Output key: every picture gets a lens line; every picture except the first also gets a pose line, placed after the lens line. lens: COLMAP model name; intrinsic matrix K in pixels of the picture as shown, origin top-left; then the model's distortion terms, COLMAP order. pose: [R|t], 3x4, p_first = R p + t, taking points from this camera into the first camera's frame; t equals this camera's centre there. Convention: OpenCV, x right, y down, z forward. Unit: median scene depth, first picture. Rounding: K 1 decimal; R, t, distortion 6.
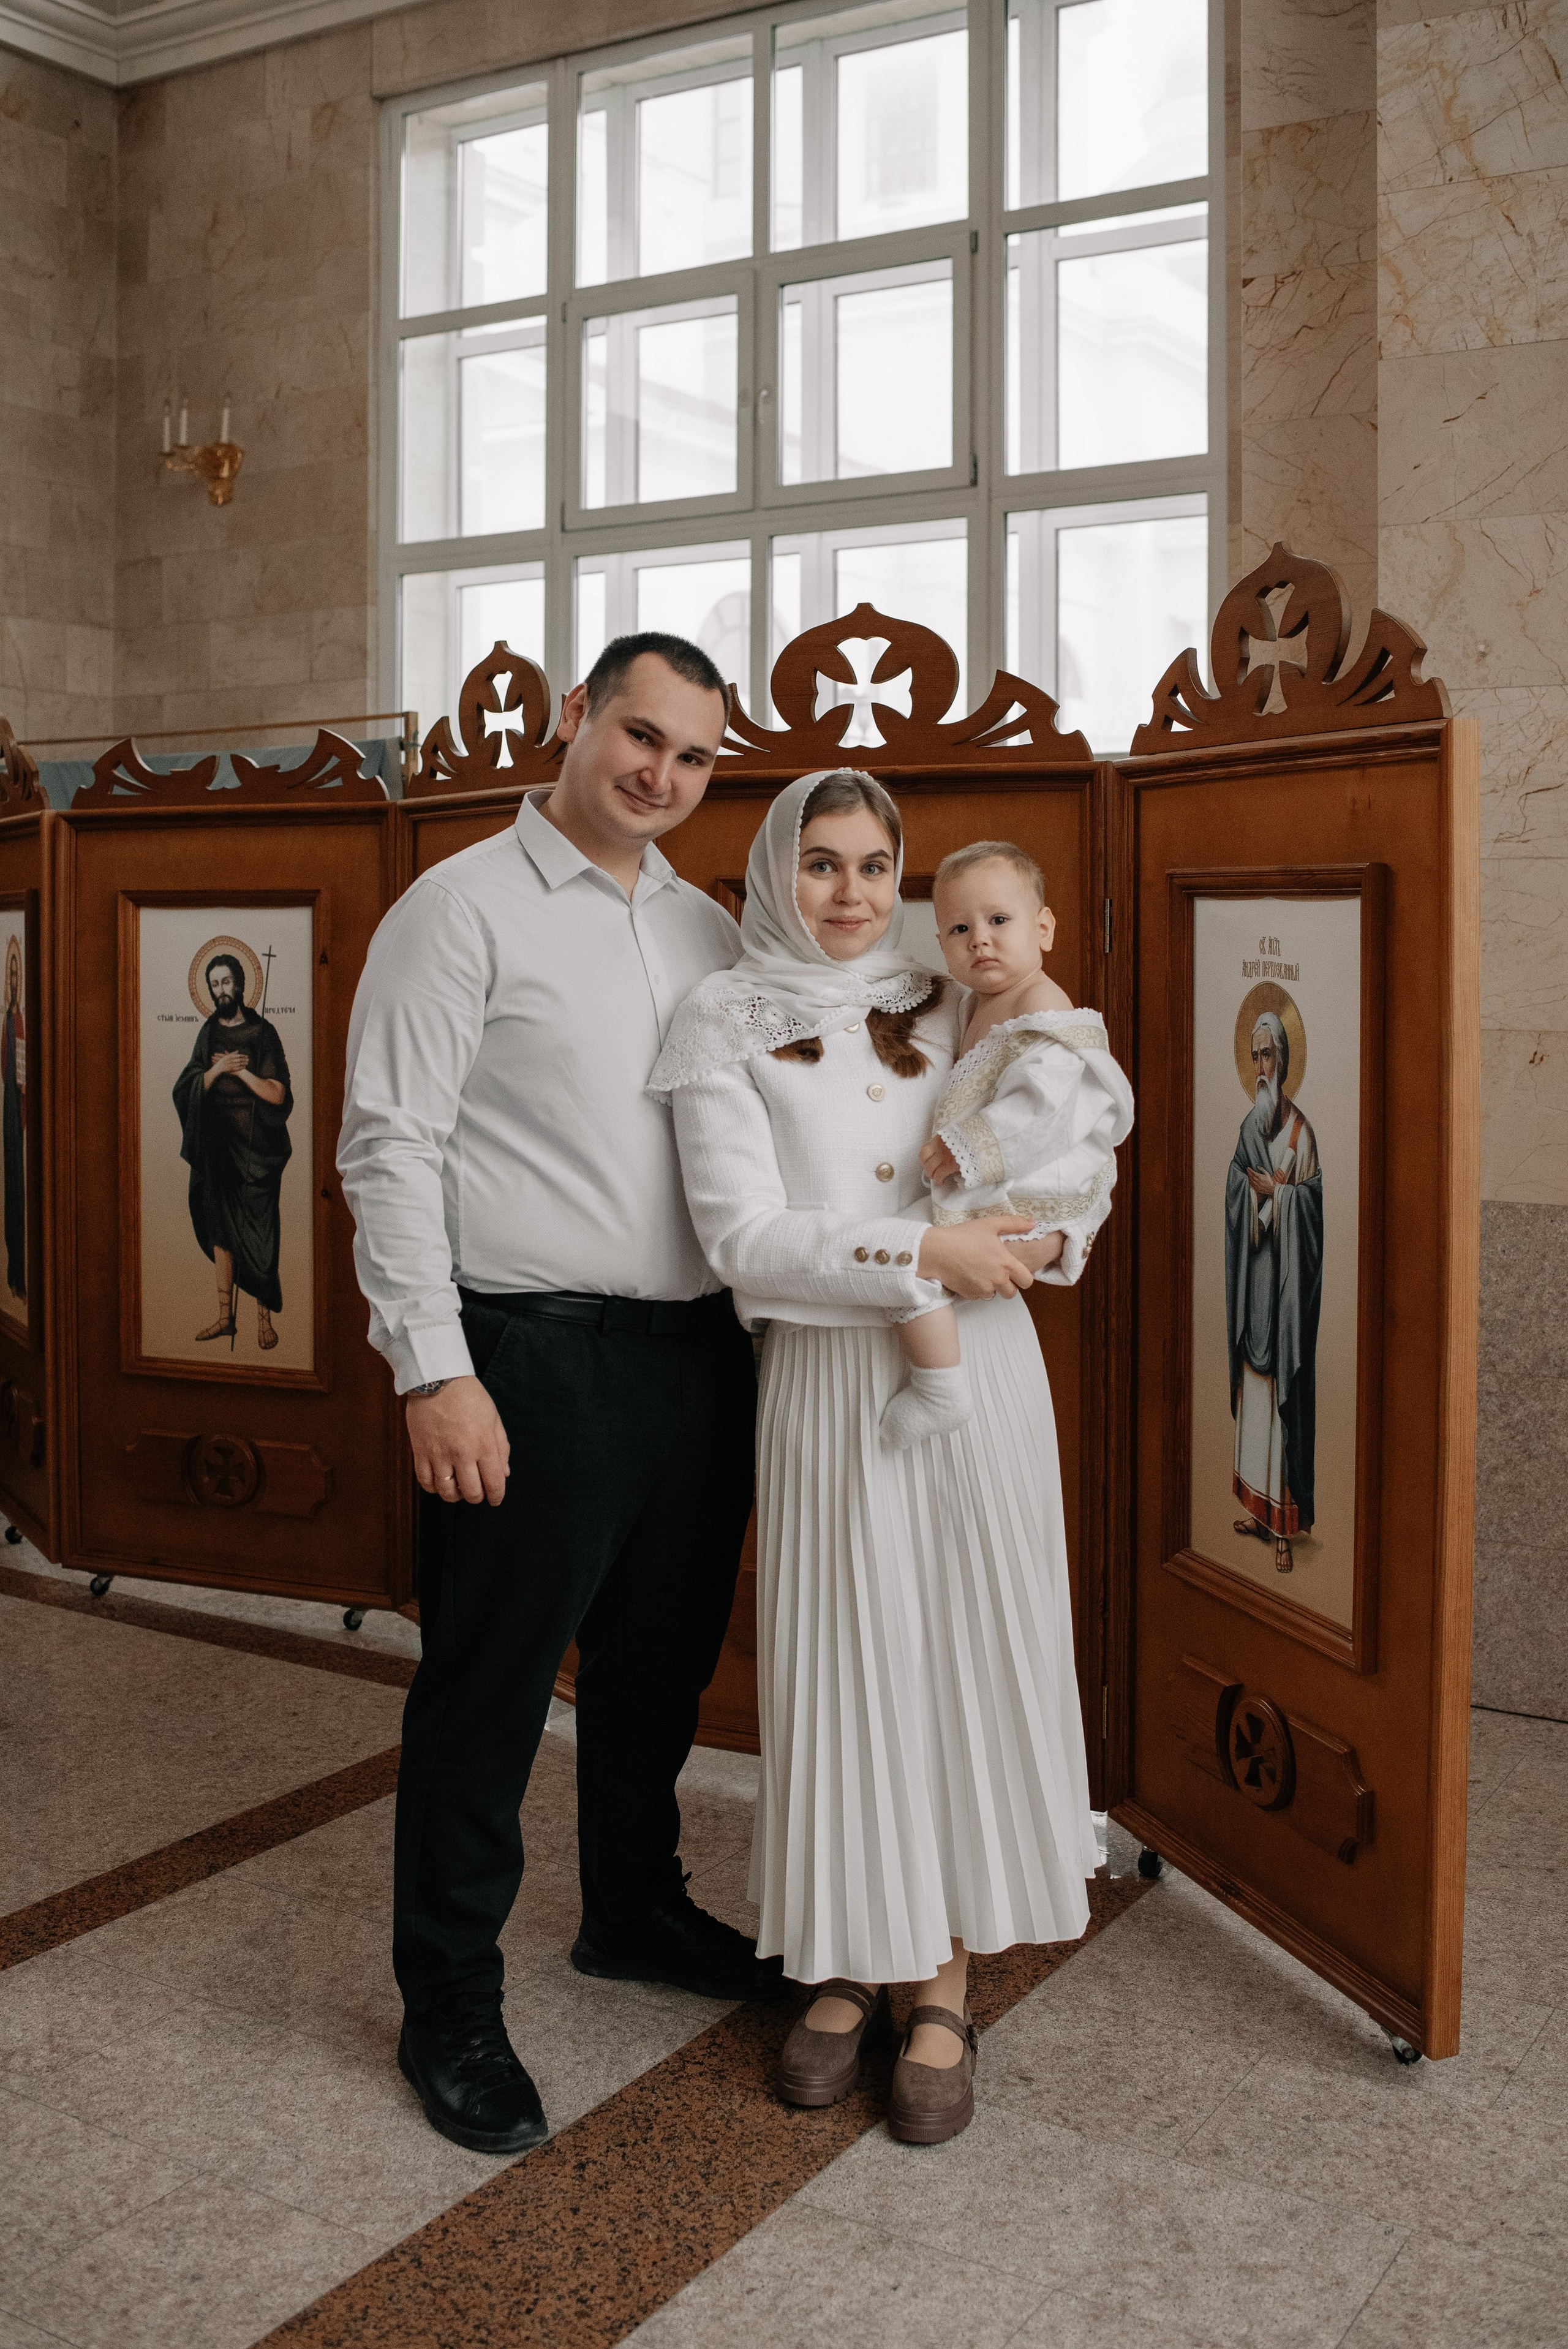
lens RADIAL K [[2378.5, 0, 790.5], [0, 2378.5, 967.2], [0, 0, 1]] dist [-0.132592, 0.221725]
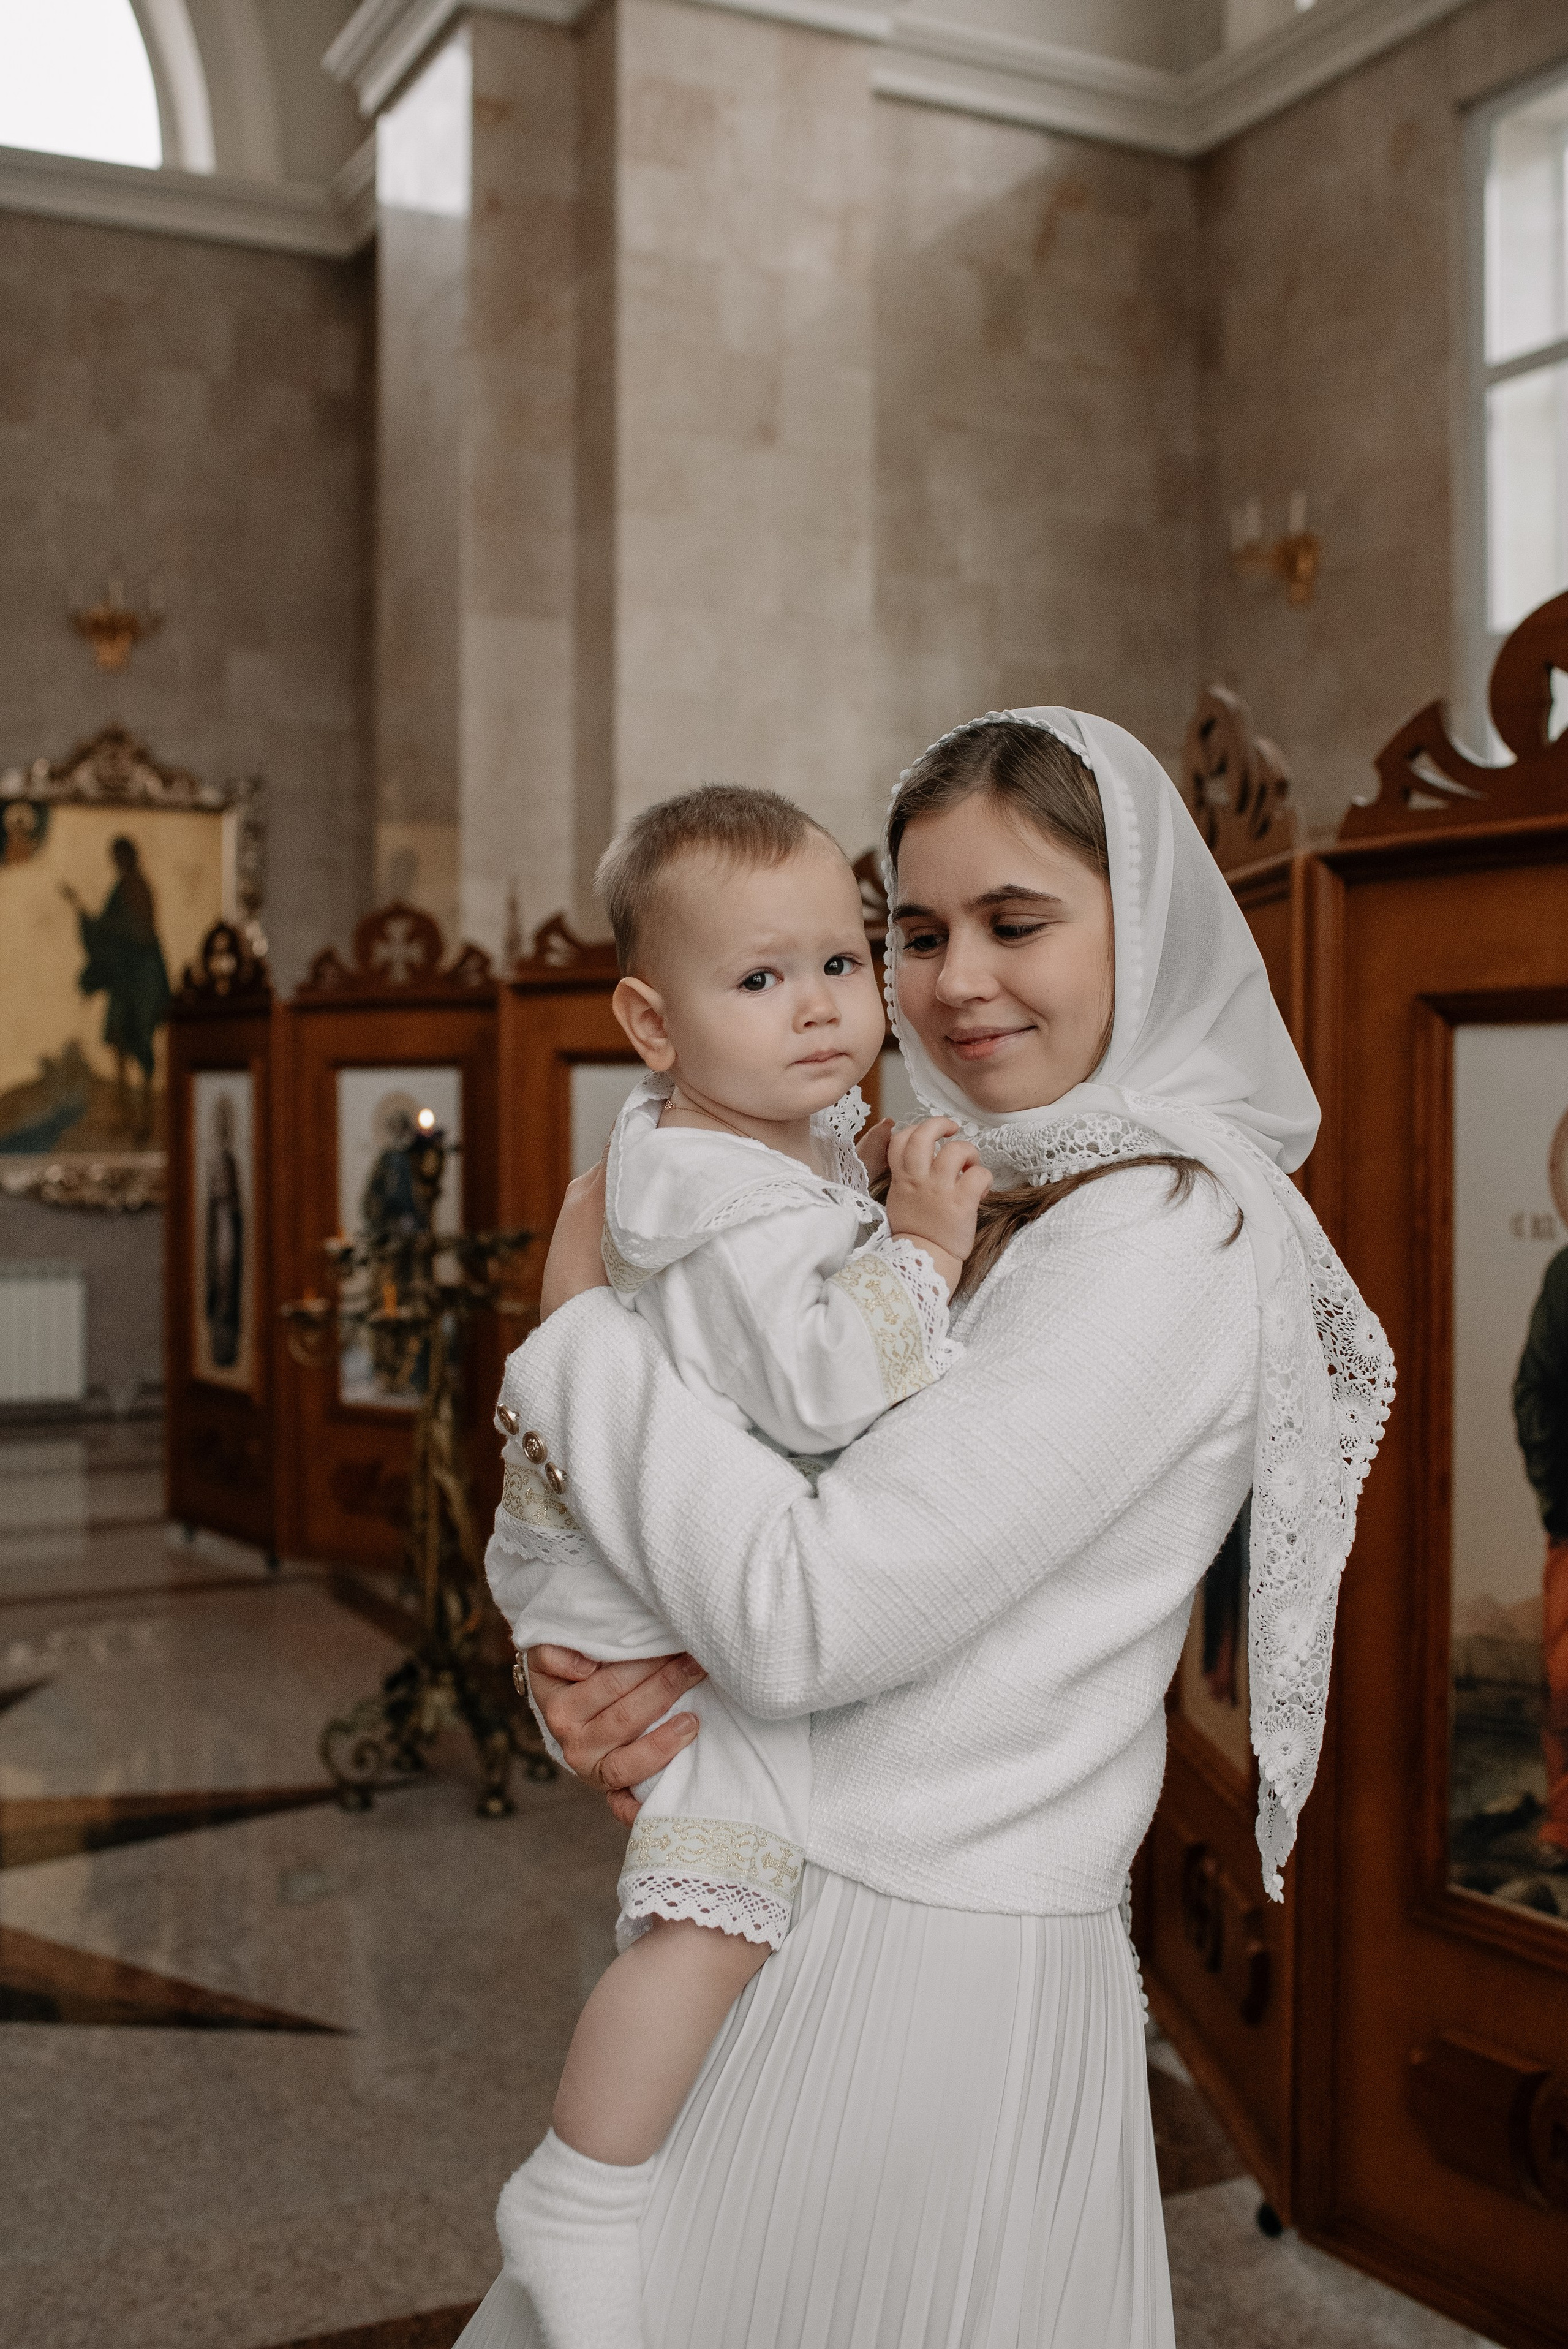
lens RADIAL K [[2452.8, 0, 789.5], [0, 2452.8, 1131.1], [0, 0, 1]] dist [-0.090356, 0.099528]
pose [[0.856308, 0.005198, -0.516439, 0.083283], [-0.006138, 0.999981, -0.000112, 0.001104], [0.516429, 0.003266, 0.856324, 0.156748]]
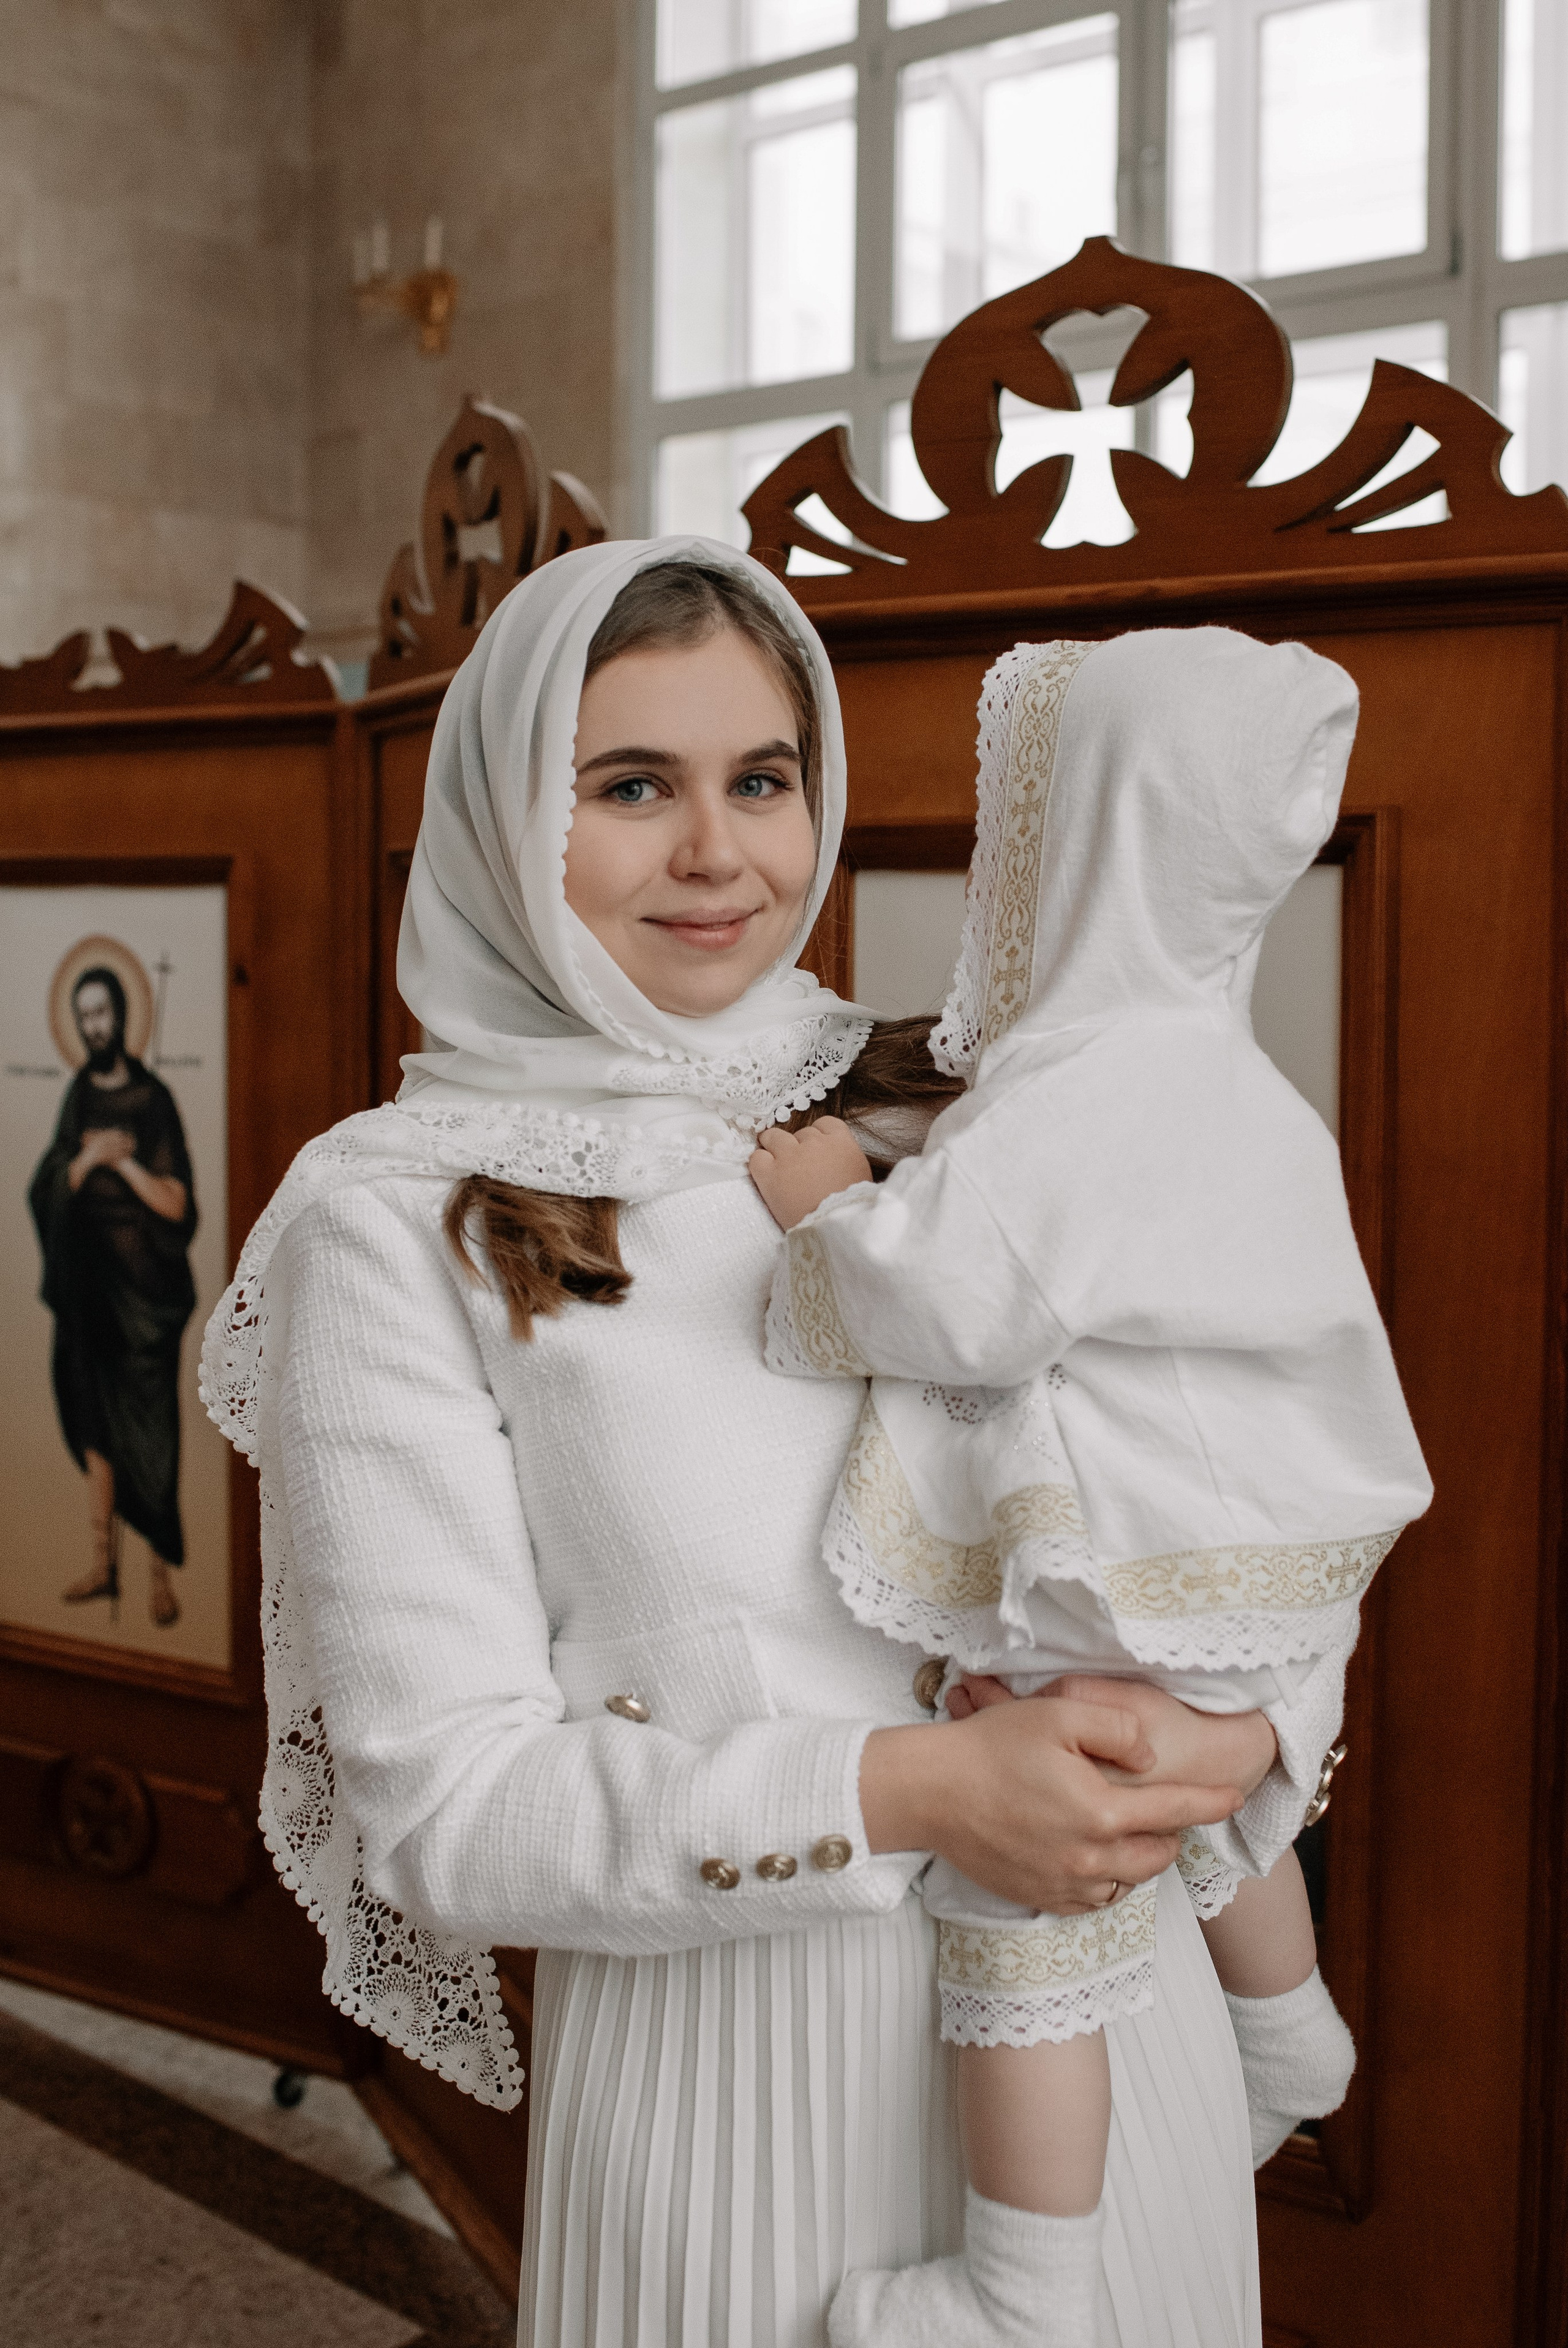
lens RADIAL K [[2692.4, 0, 847.9], [0, 2692.4, 1106.6], [0, 0, 1]] dist [-0.082685, 0.015090]
pose [[0.987561, 0.018930, -0.156093, 0.031968], [-0.010993, 0.998610, 0.051556, -0.004119], [0.156852, -0.049199, 0.986396, 0.219125]]
